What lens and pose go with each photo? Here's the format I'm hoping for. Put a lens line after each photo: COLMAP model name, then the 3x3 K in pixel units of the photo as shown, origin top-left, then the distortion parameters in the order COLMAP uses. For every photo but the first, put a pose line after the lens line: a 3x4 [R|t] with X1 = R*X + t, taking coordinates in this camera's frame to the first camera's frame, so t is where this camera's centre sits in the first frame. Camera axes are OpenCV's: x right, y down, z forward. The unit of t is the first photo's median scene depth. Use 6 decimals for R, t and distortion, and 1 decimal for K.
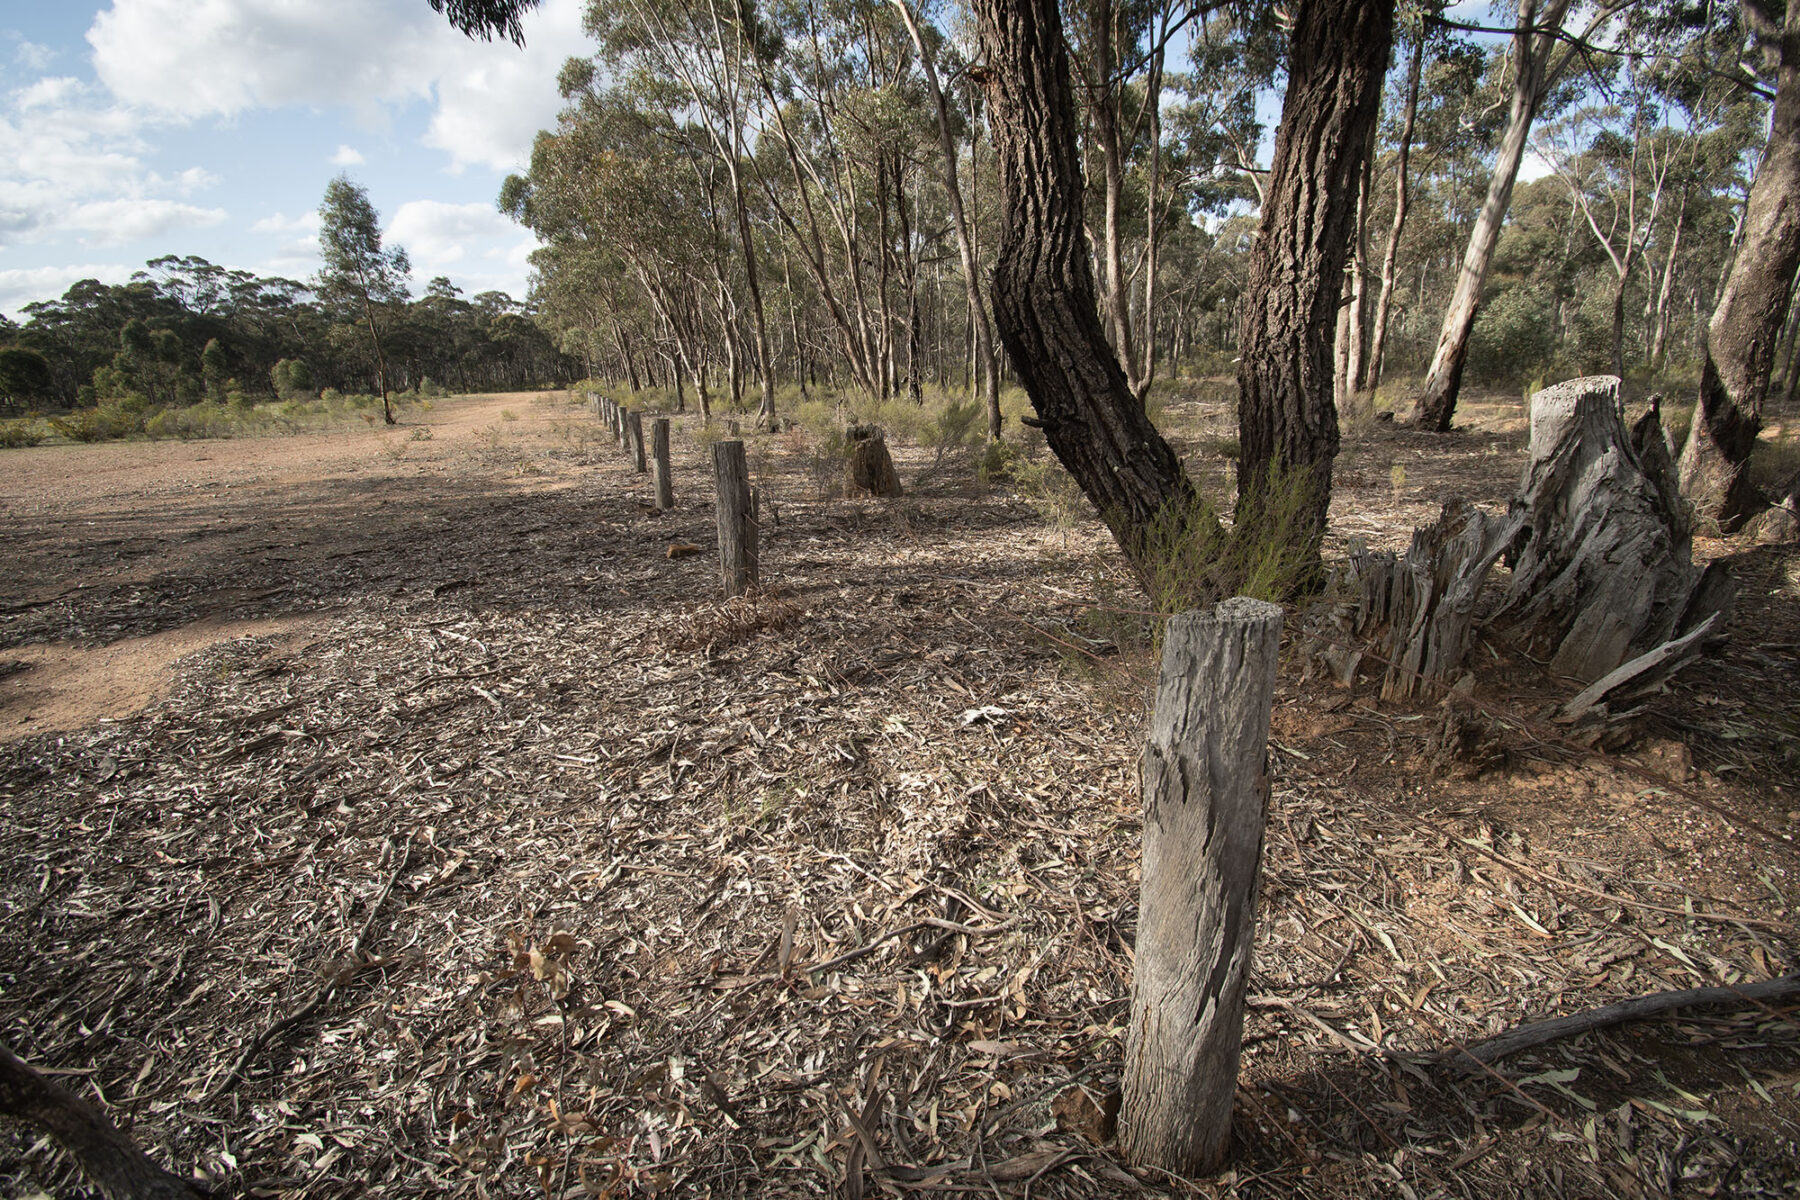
lens RADIAL K [[820.6, 0, 908.6], [0, 820.6, 604.4], [0, 0, 1]] dist [-0.000369, -0.016466]
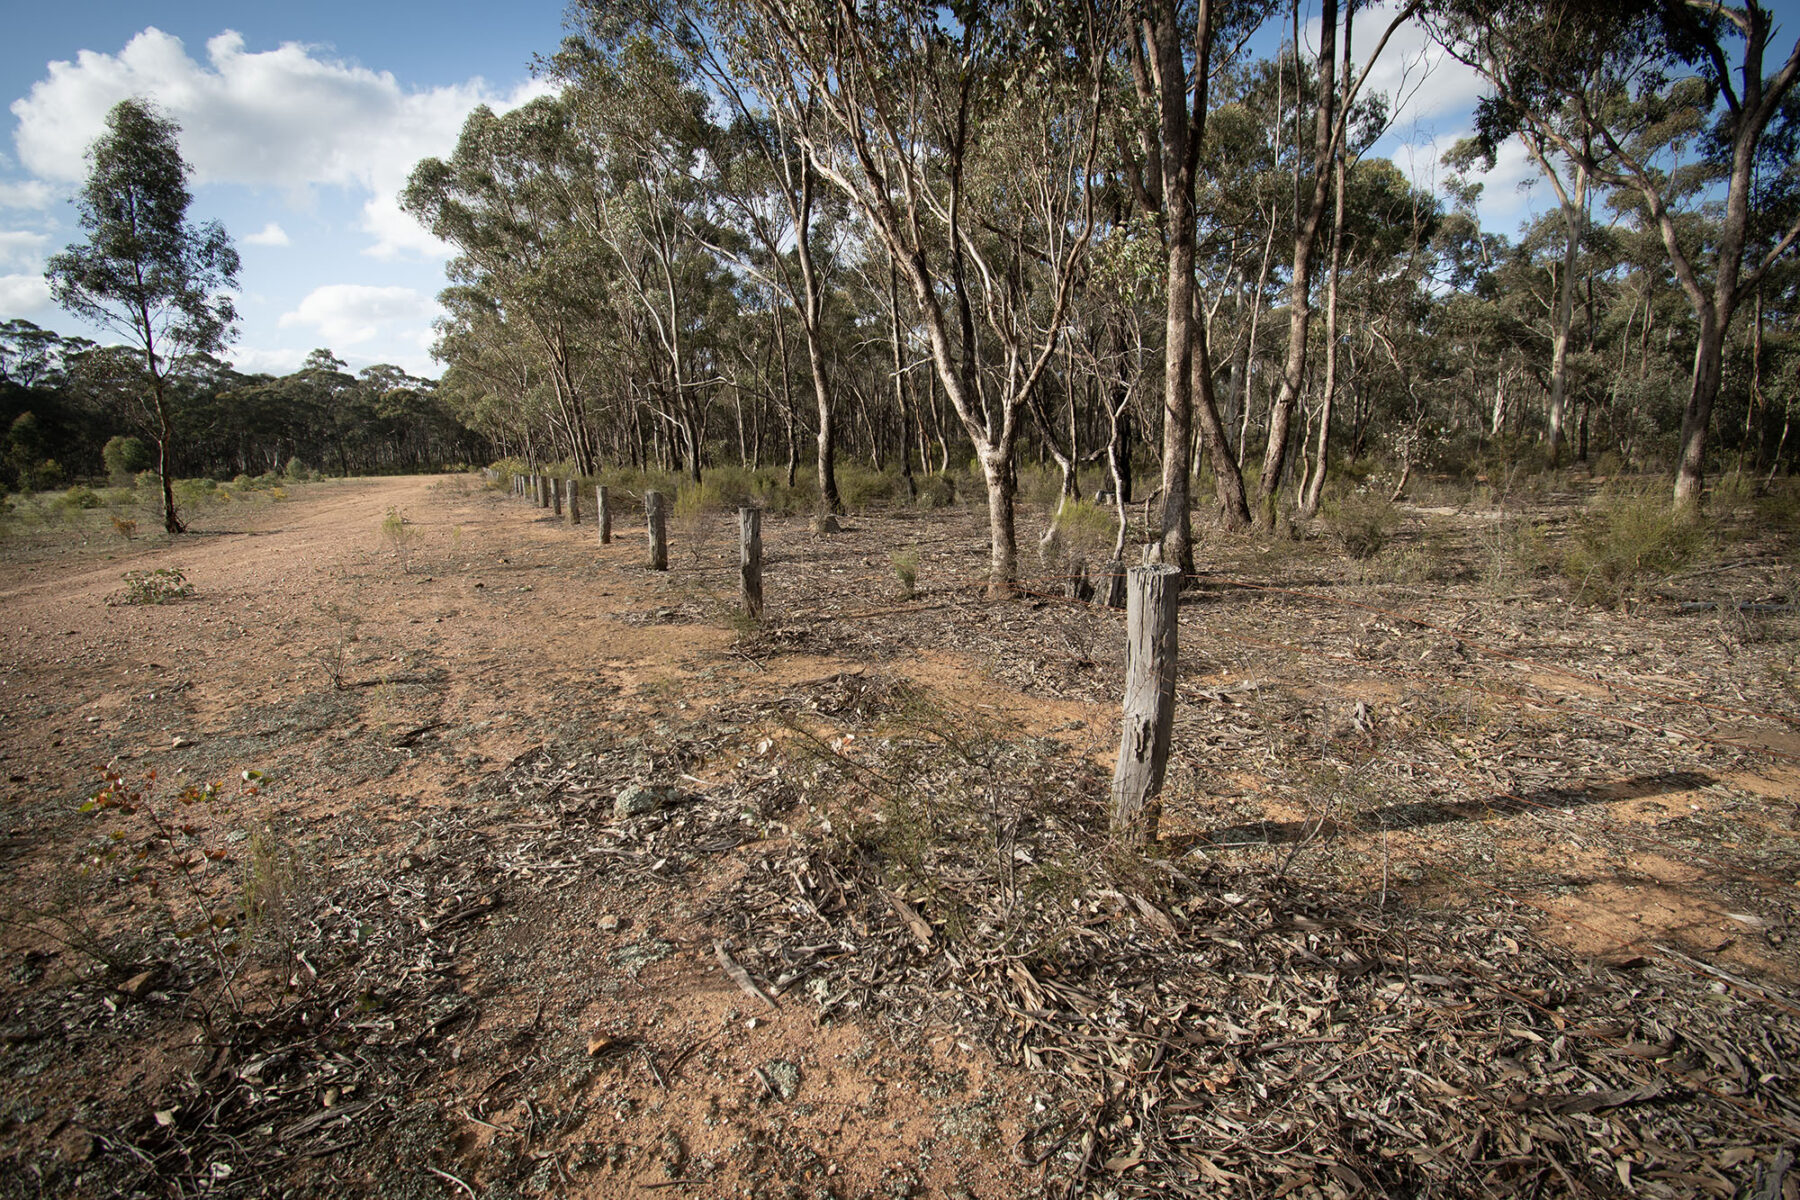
lens RADIAL K [[820.6, 0, 908.6], [0, 820.6, 604.4], [0, 0, 1]] dist [-0.000369, -0.016466]
pose [[0.993623, -0.016502, 0.111539, -0.047758], [0.027353, 0.994961, -0.096464, -0.023556], [-0.109385, 0.098900, 0.989067, 0.092433]]
